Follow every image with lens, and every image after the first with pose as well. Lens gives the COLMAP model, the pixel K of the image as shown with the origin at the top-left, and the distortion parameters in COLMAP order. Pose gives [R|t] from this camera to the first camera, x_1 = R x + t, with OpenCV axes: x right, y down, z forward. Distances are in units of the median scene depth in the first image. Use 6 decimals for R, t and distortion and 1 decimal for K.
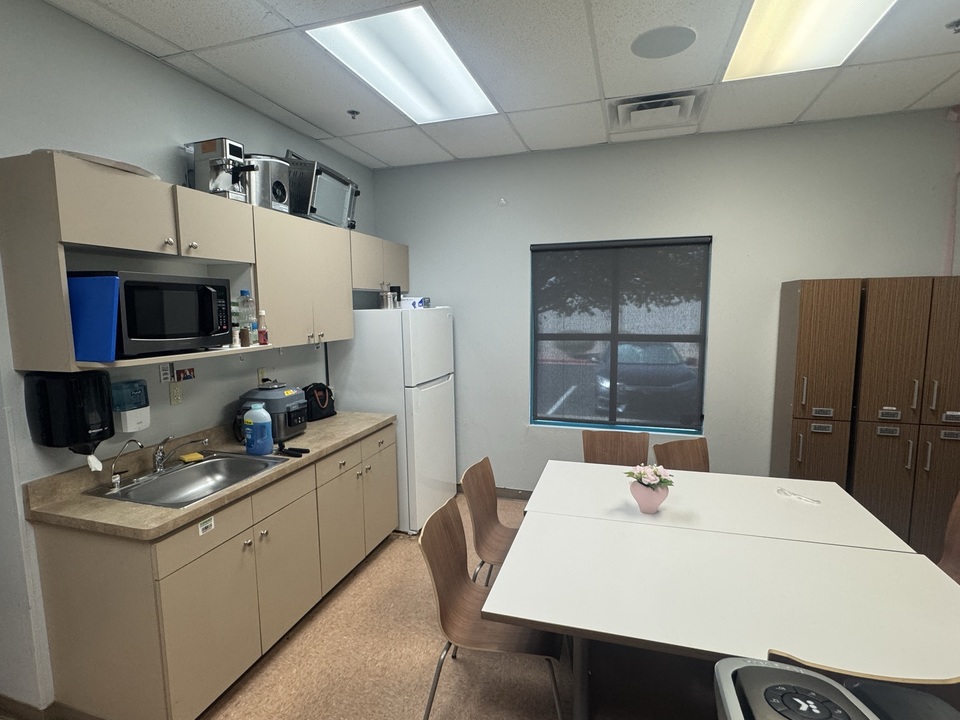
lens RADIAL K [[480.7, 0, 480.1], [0, 480.7, 360.5], [0, 0, 1]] dist [0.001369, -0.001144]
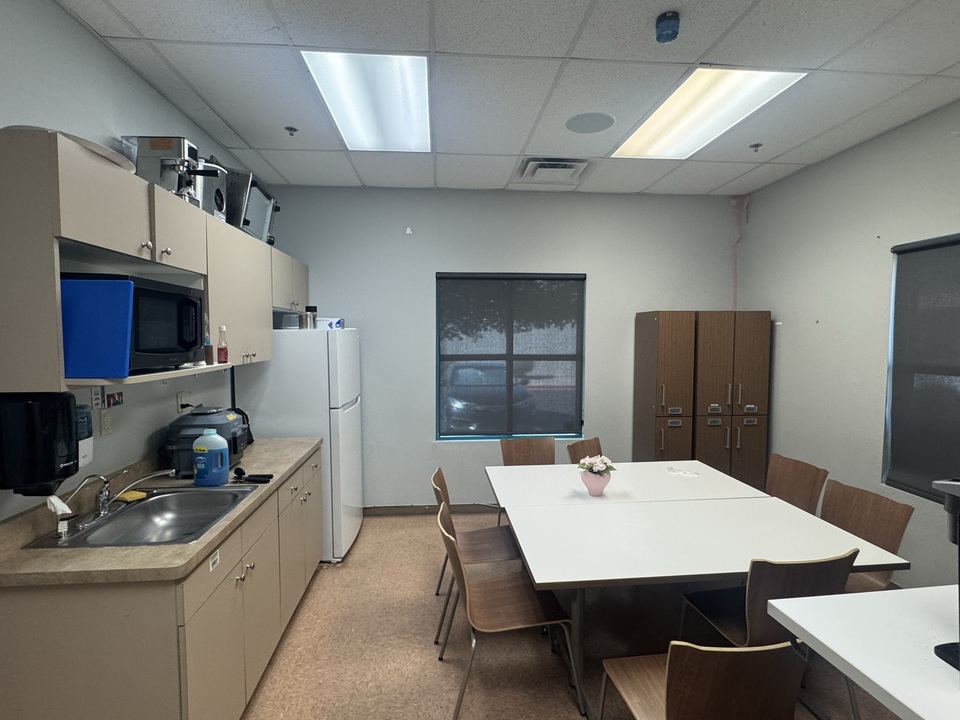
lens RADIAL K [[480.7, 0, 476.5], [0, 480.7, 360.2], [0, 0, 1]] dist [0.001369, -0.001144]
pose [[0.926033, -0.009563, 0.377322, -0.300672], [0.032010, 0.998067, -0.053265, 0.022373], [-0.376083, 0.061403, 0.924549, -0.026203]]
